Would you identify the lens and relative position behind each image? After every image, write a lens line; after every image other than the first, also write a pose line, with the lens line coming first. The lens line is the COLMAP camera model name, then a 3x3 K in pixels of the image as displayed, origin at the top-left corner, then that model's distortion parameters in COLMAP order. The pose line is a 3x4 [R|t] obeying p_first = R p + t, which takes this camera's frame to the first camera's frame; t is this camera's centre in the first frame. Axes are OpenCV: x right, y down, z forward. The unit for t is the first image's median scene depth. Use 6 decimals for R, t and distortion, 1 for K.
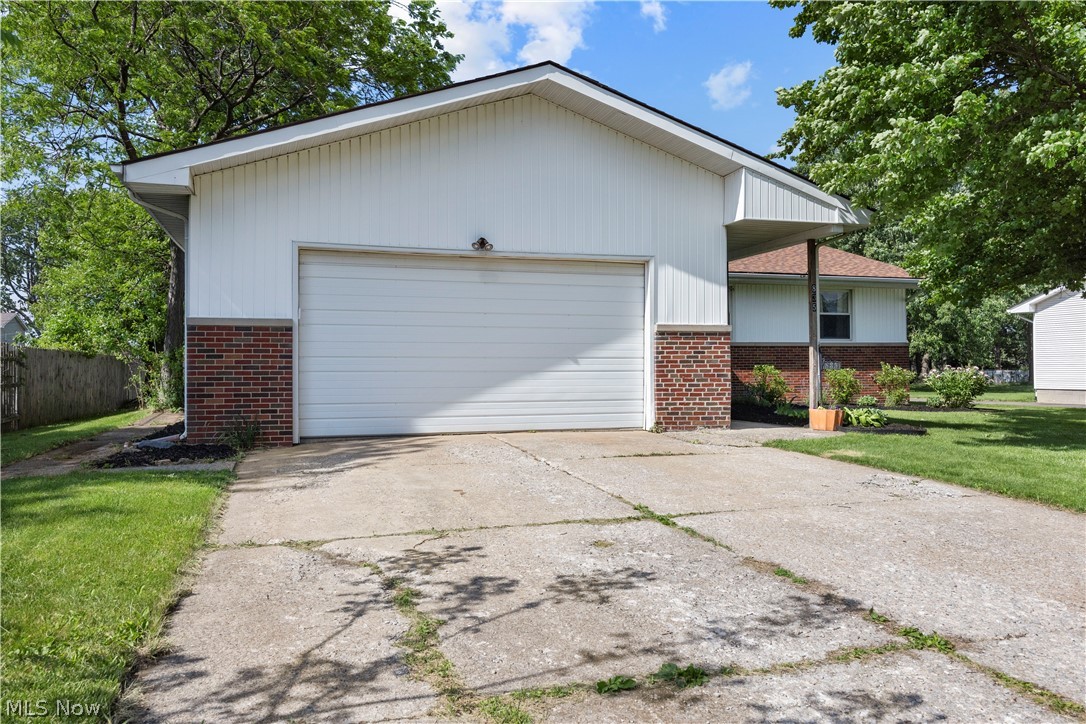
lens RADIAL K [[783.9, 0, 543.4], [0, 783.9, 362.8], [0, 0, 1]] dist [-0.008760, -0.001338]
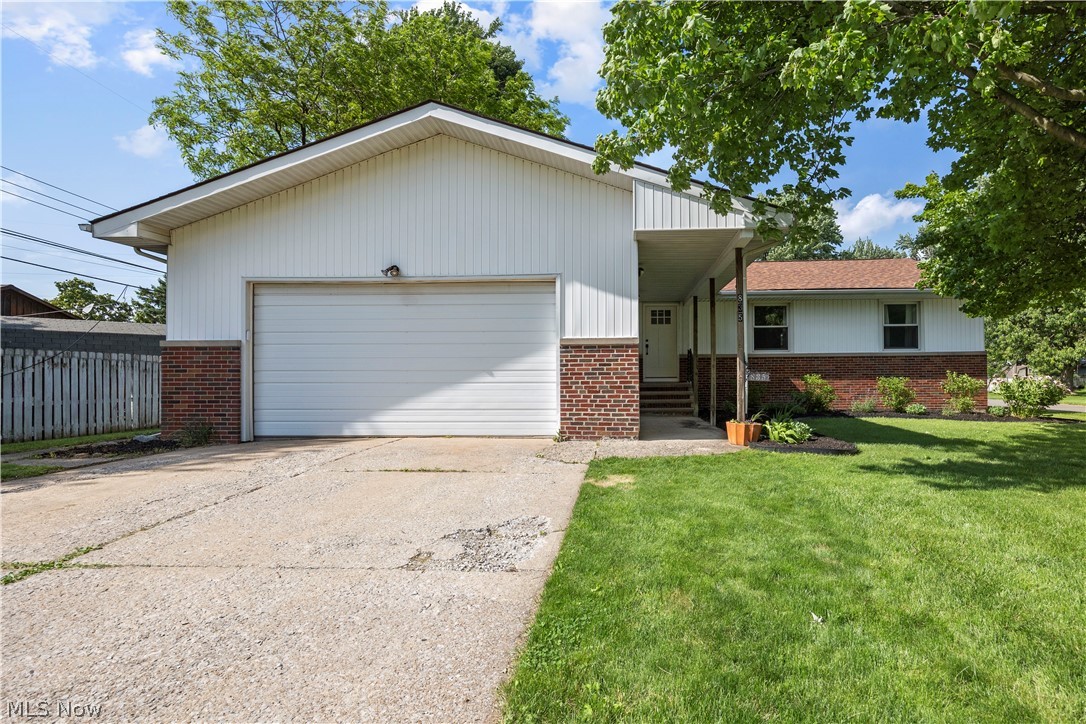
lens RADIAL K [[578.1, 0, 574.2], [0, 578.1, 372.0], [0, 0, 1]] dist [-0.014800, -0.000015]
pose [[0.949219, -0.001750, -0.314611, 0.405001], [0.002805, 0.999992, 0.002900, -0.006110], [0.314604, -0.003635, 0.949216, 0.269001]]
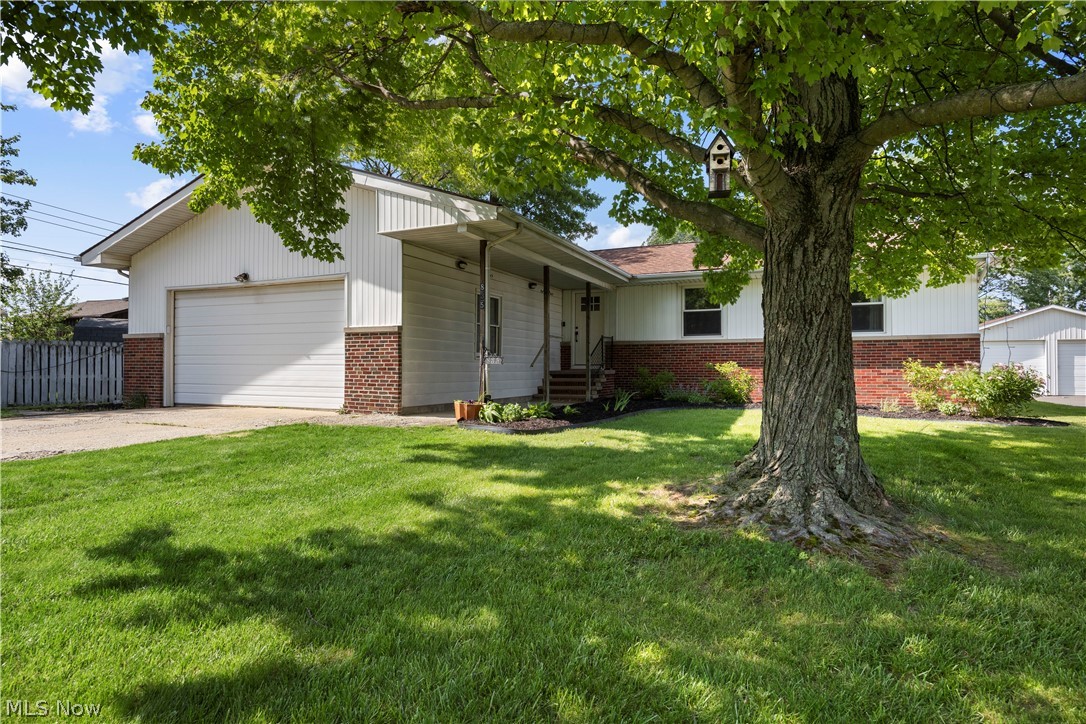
lens RADIAL K [[622.5, 0, 514.7], [0, 622.5, 364.3], [0, 0, 1]] dist [-0.000690, 0.000104]
pose [[0.747195, 0.002096, -0.664602, 1.003764], [-0.001633, 0.999998, 0.001318, 0.007791], [0.664603, 0.000101, 0.747196, 0.437575]]
